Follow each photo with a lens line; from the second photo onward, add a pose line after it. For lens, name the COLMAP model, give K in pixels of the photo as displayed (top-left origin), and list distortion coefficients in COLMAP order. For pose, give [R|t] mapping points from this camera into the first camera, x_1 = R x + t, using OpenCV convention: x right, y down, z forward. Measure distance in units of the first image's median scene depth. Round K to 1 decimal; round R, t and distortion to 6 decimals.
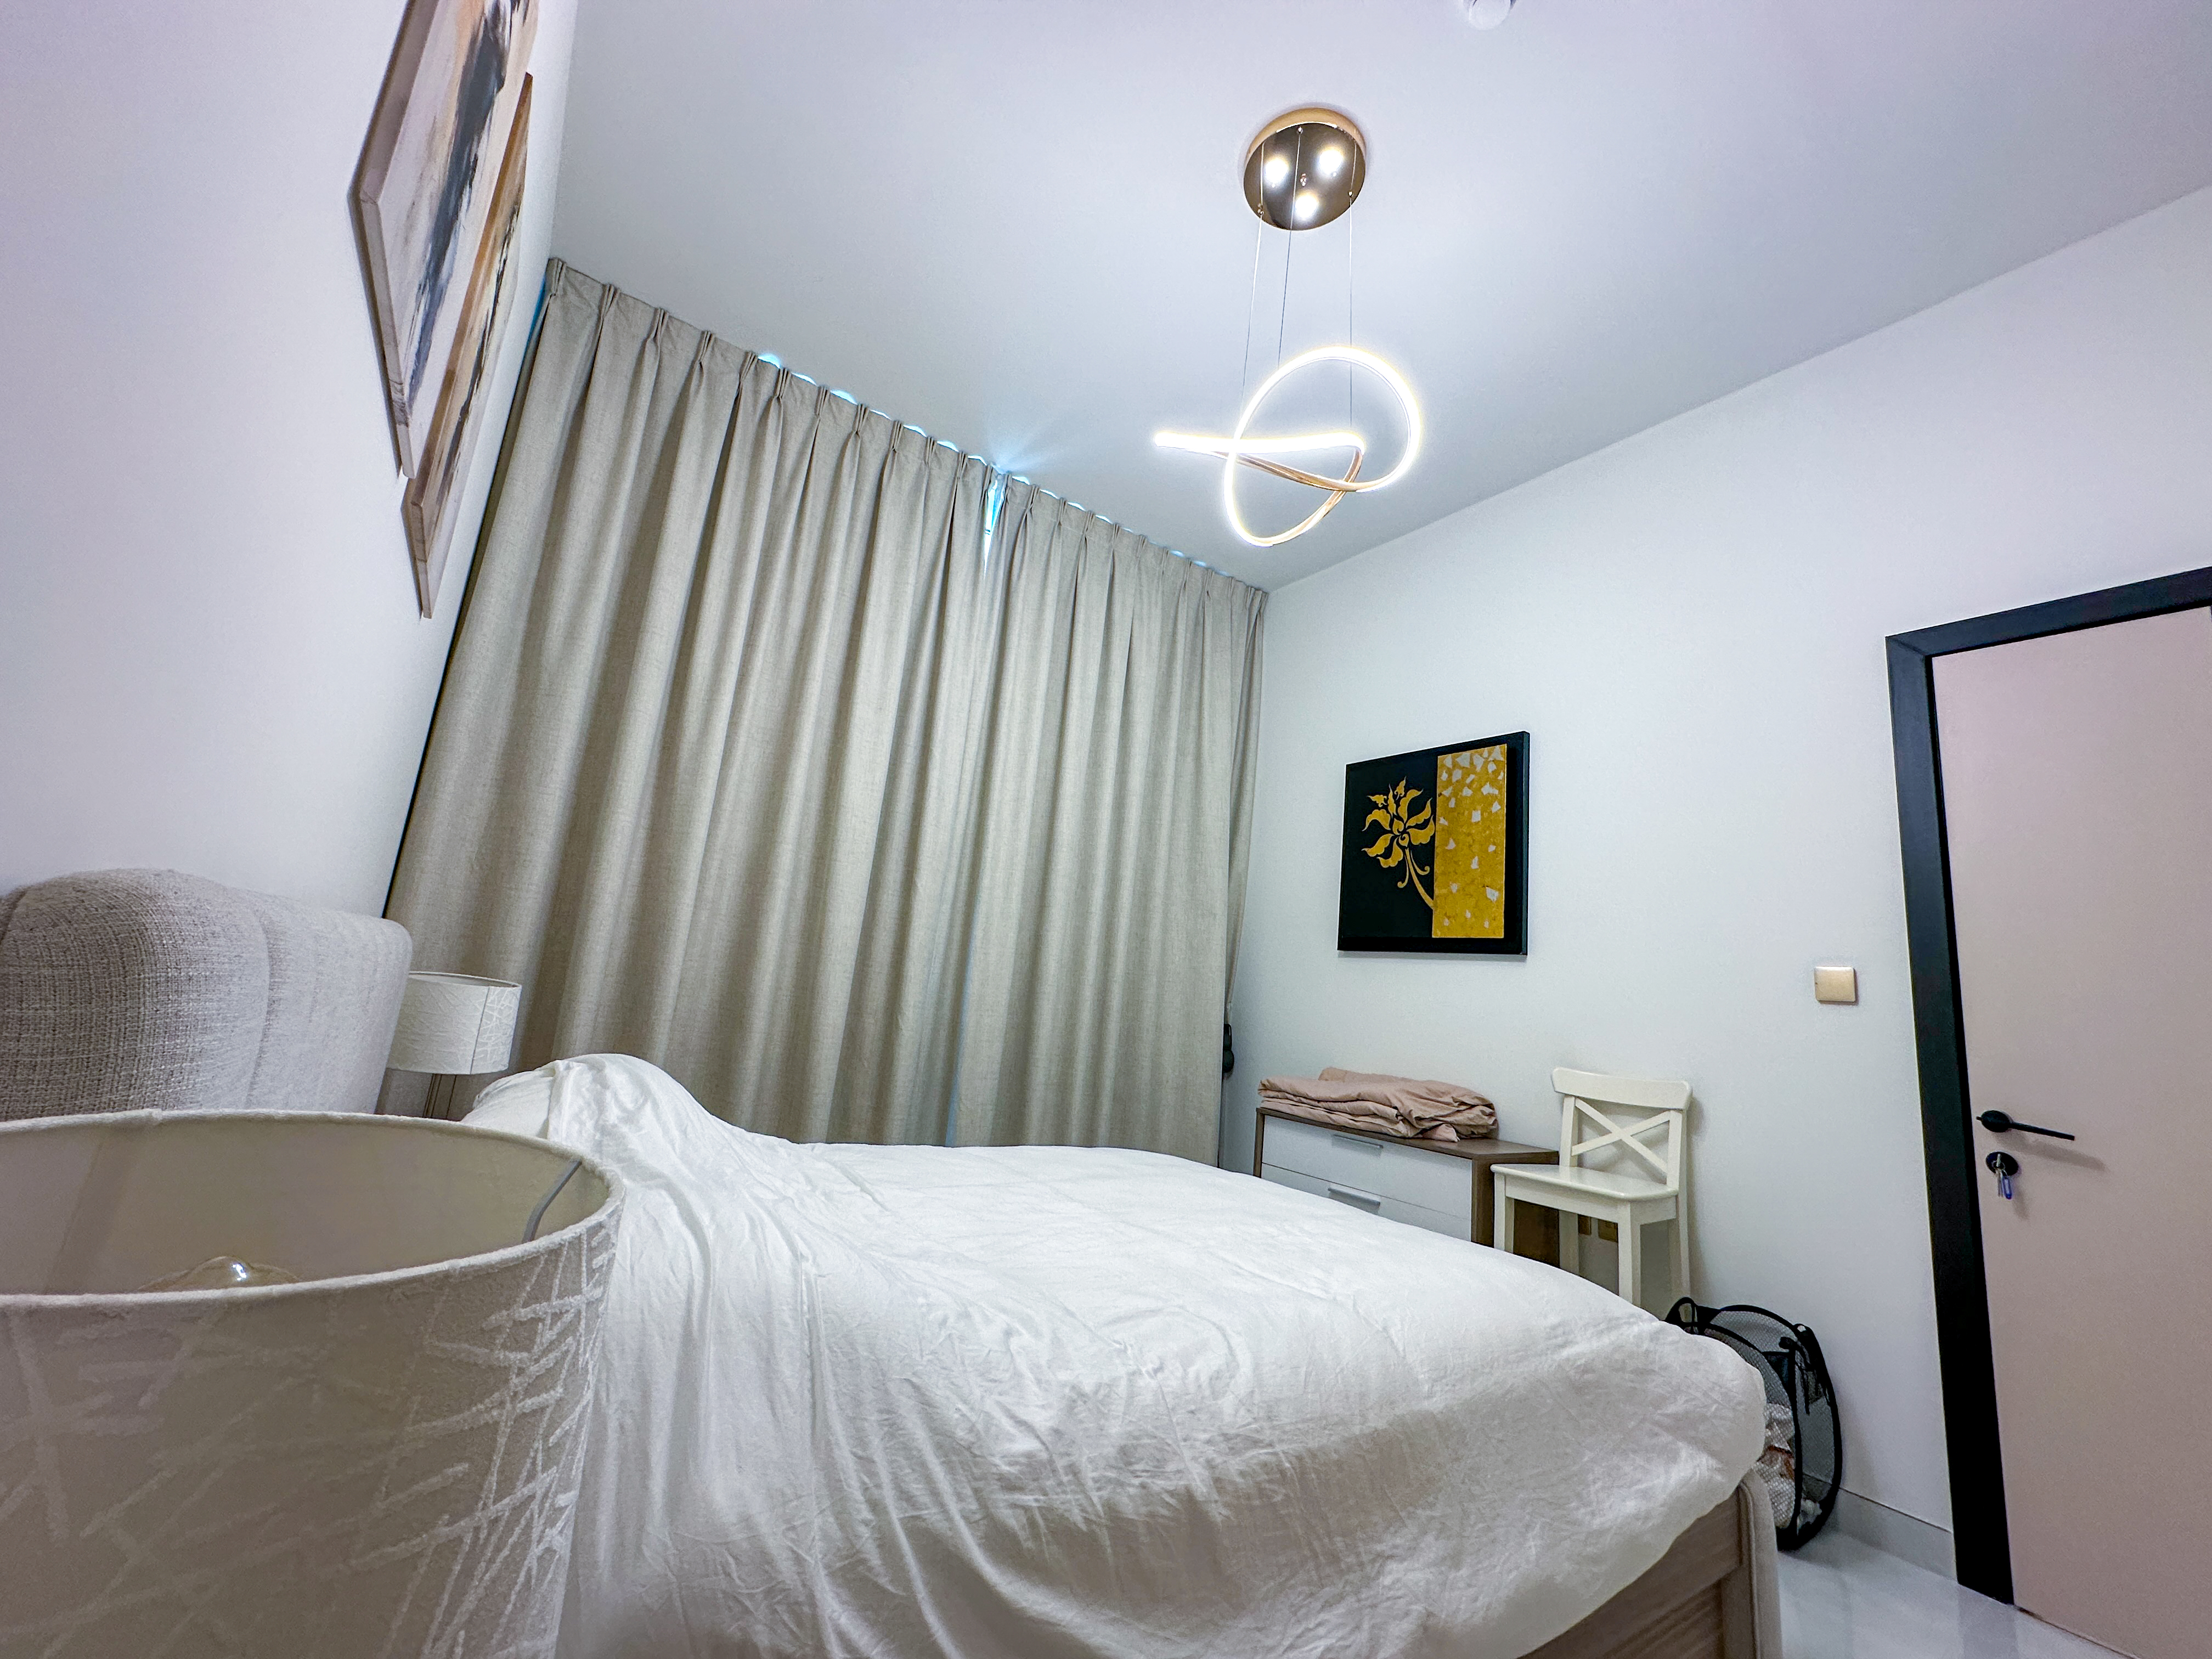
lens RADIAL K [[882.1, 0, 1108.7], [0, 882.1, 827.6], [0, 0, 1]] dist [-0.002262, 0.000531]
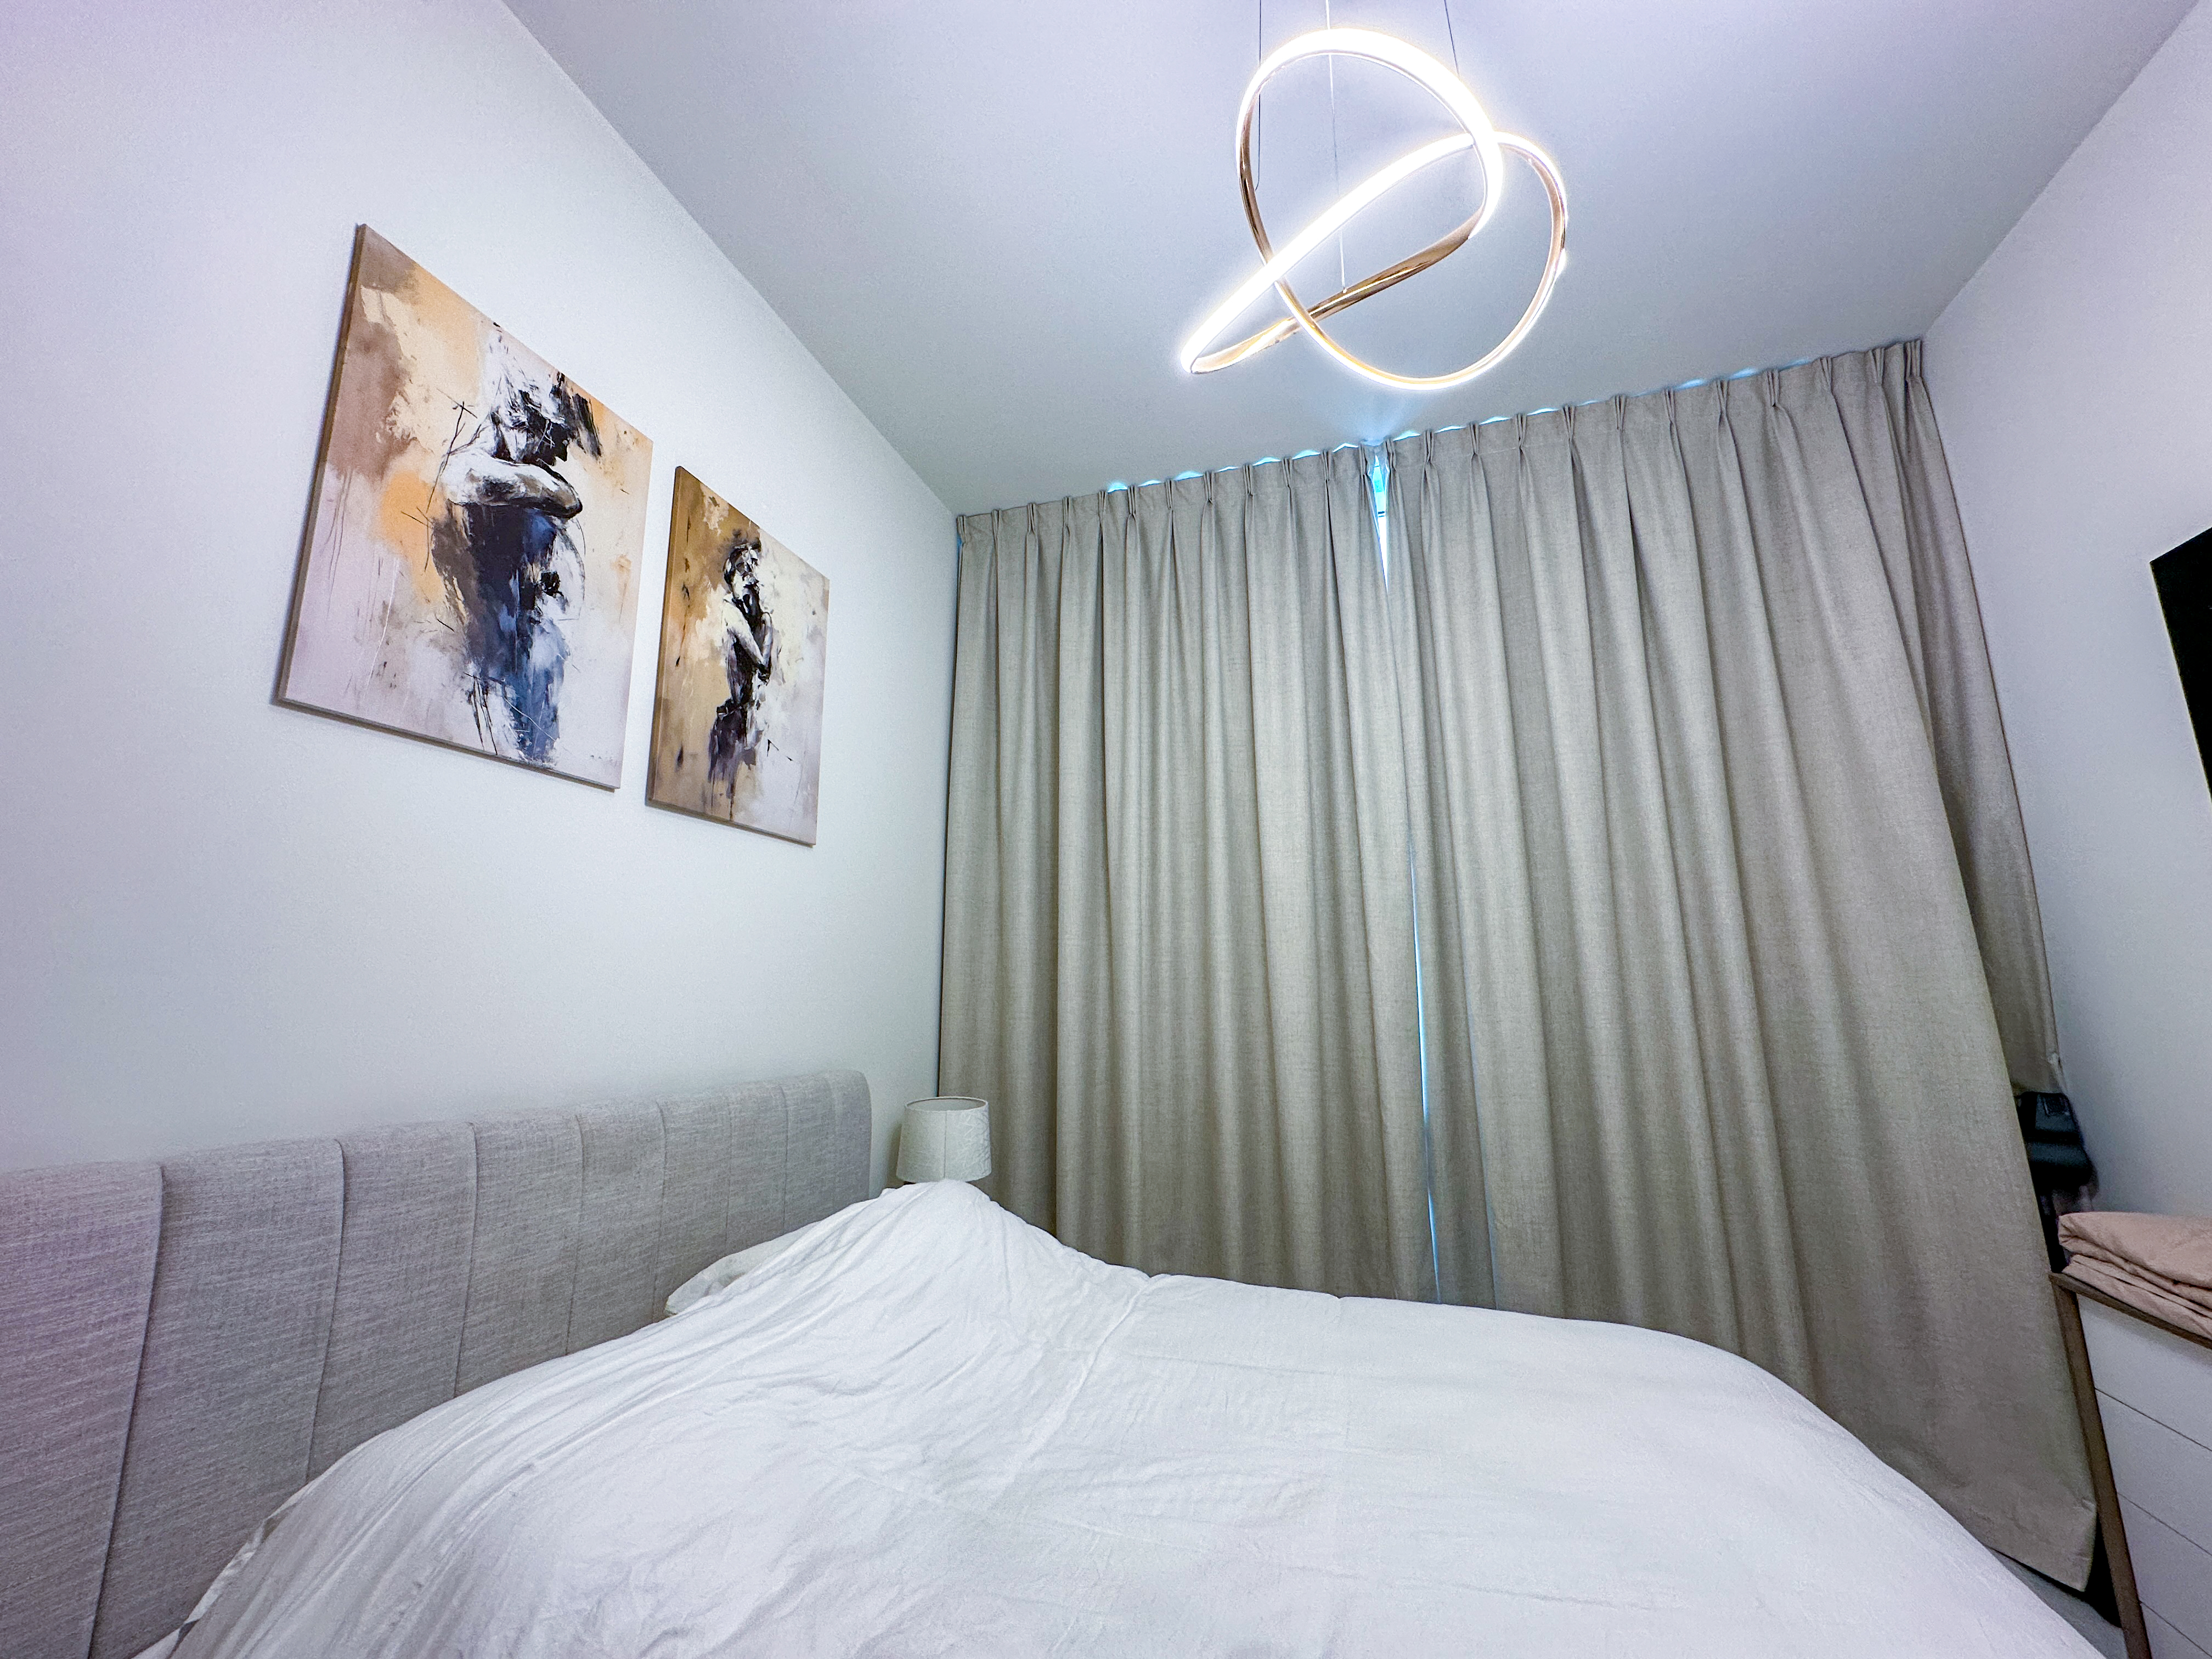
lens RADIAL K [[882.1, 0, 1106.5], [0, 882.1, 830.2], [0, 0, 1]] dist [-0.002262, 0.000531]
pose [[0.604493, -0.251059, -0.756014, 0.338337], [0.217908, 0.964955, -0.146210, 0.023582], [0.766227, -0.076358, 0.638017, 0.306814]]
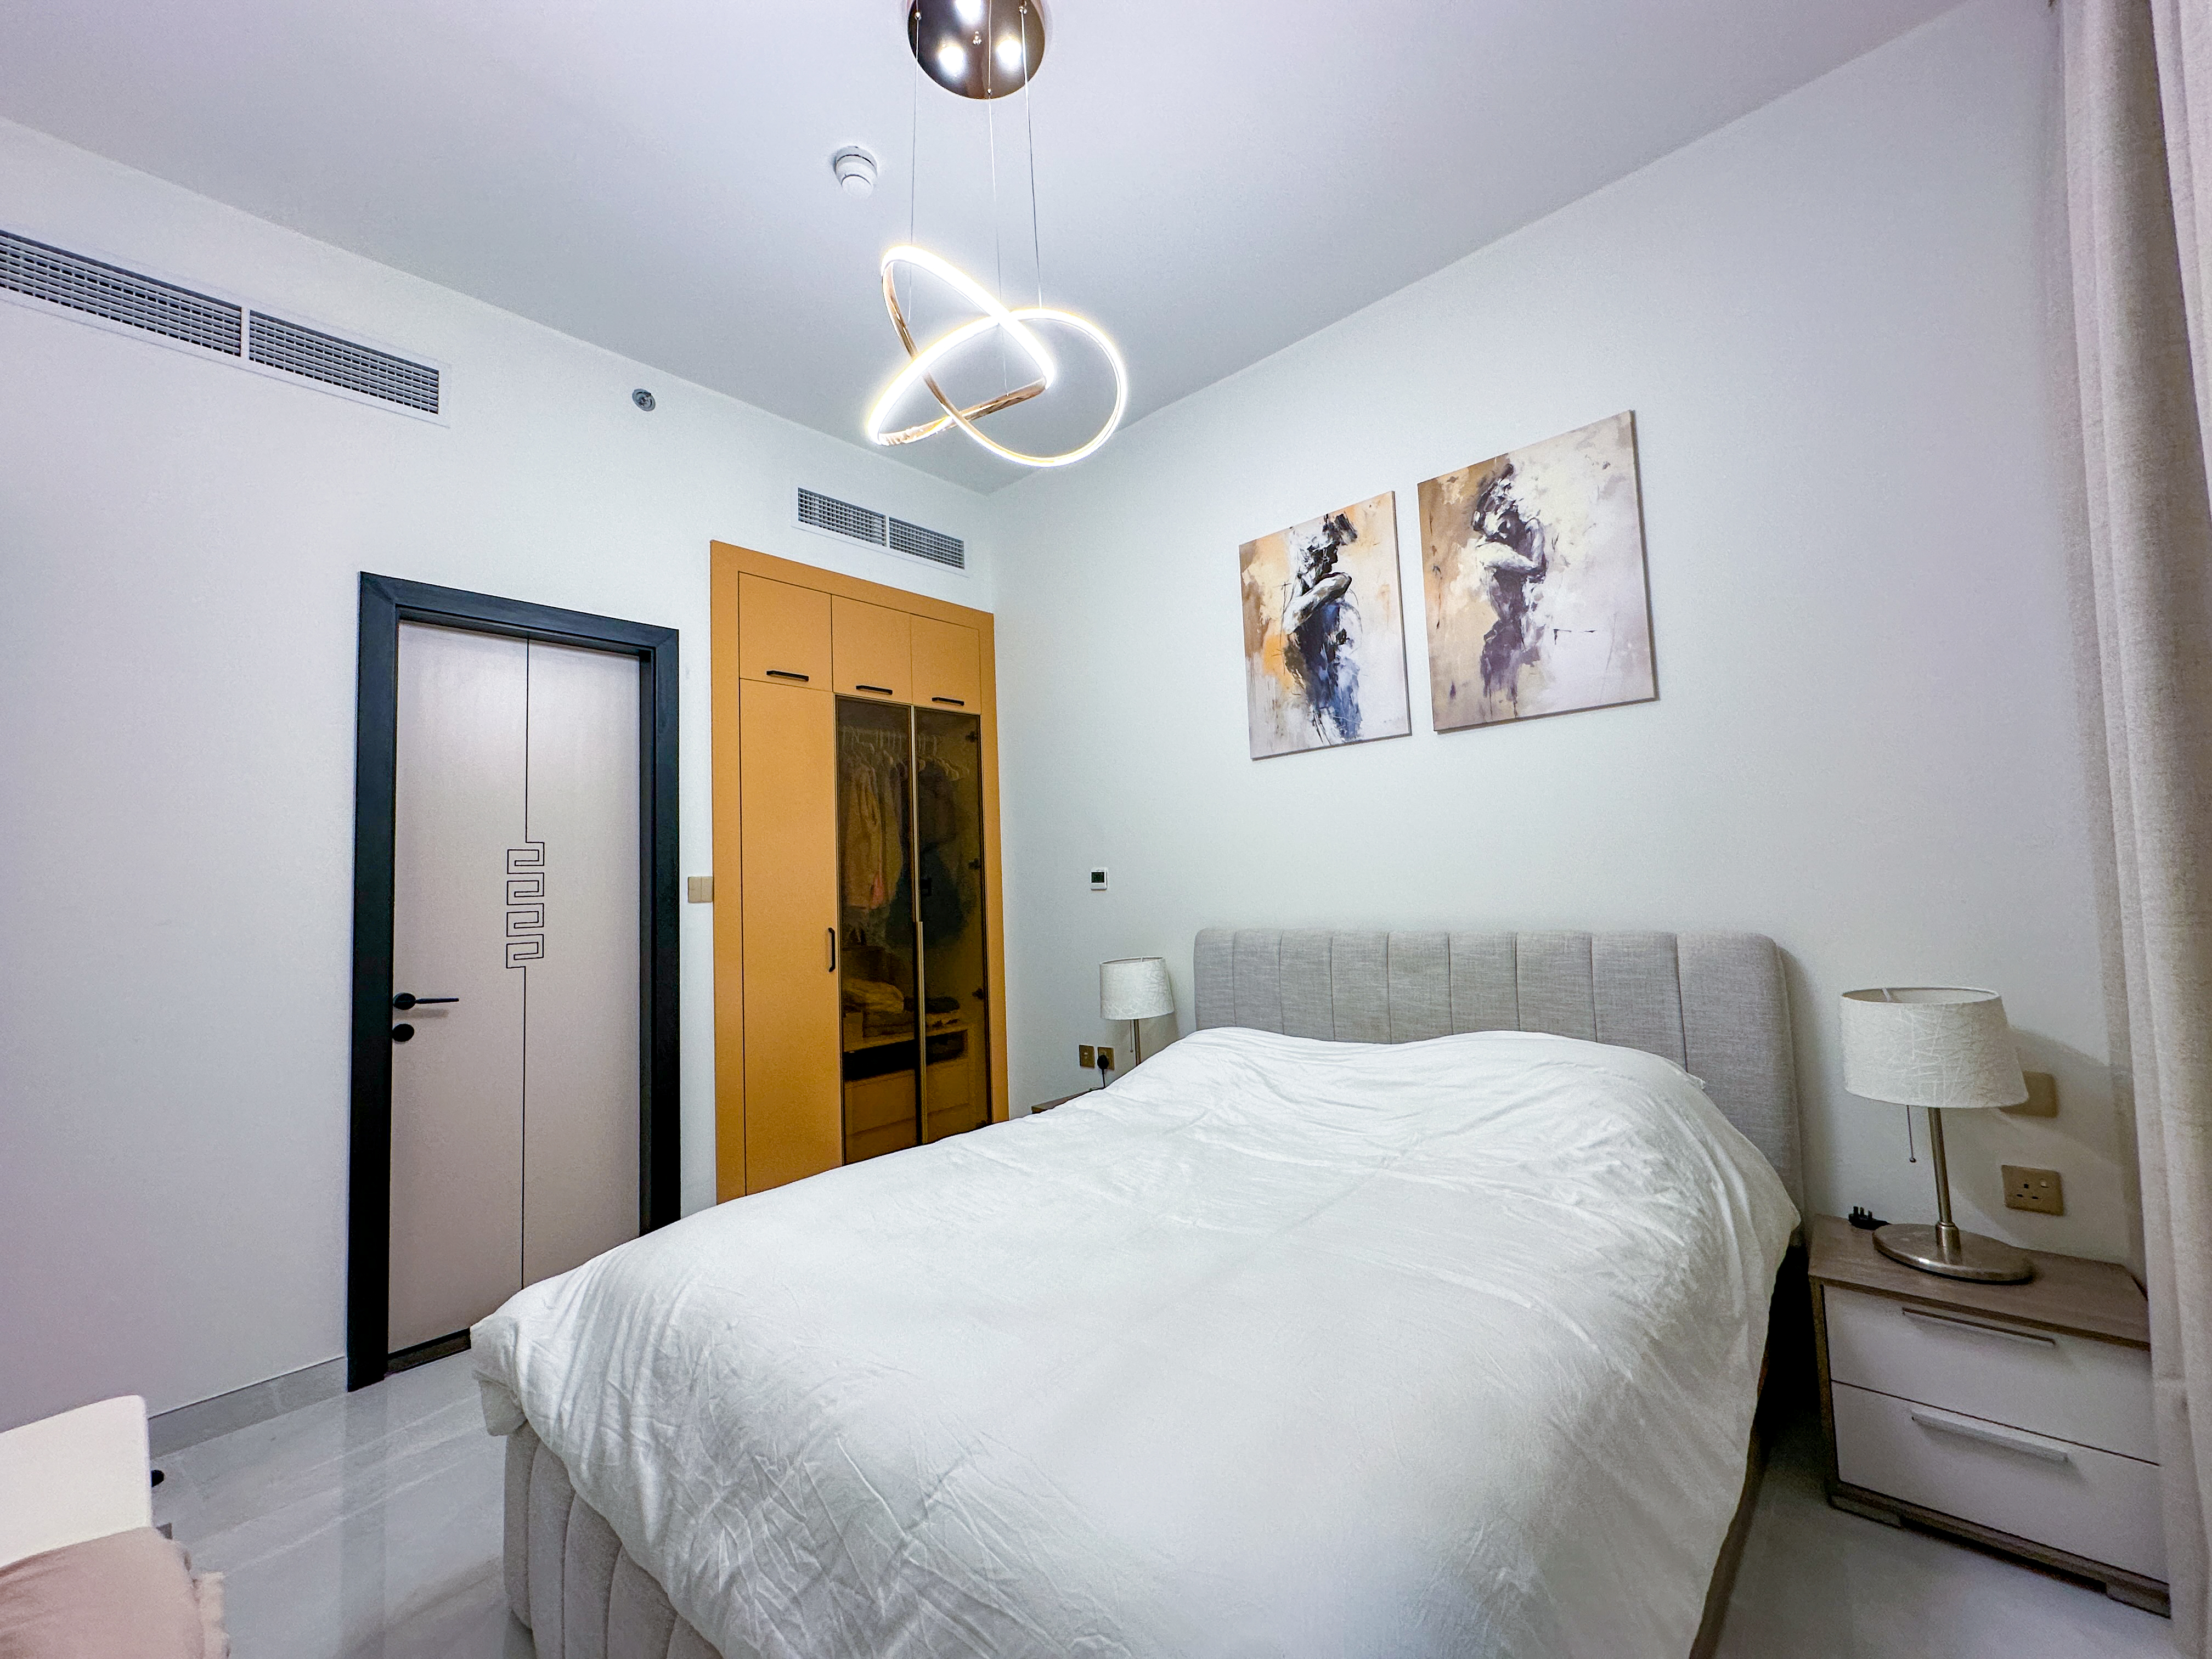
lens RADIAL K [[882.1, 0, 1106.5], [0, 882.1, 829.5], [0, 0, 1]] dist [-0.002262, 0.000531]
pose [[-0.978212, -0.069026, -0.195798, 0.164228], [-0.014413, 0.963414, -0.267632, 0.197144], [0.207108, -0.258978, -0.943418, 1.282591]]
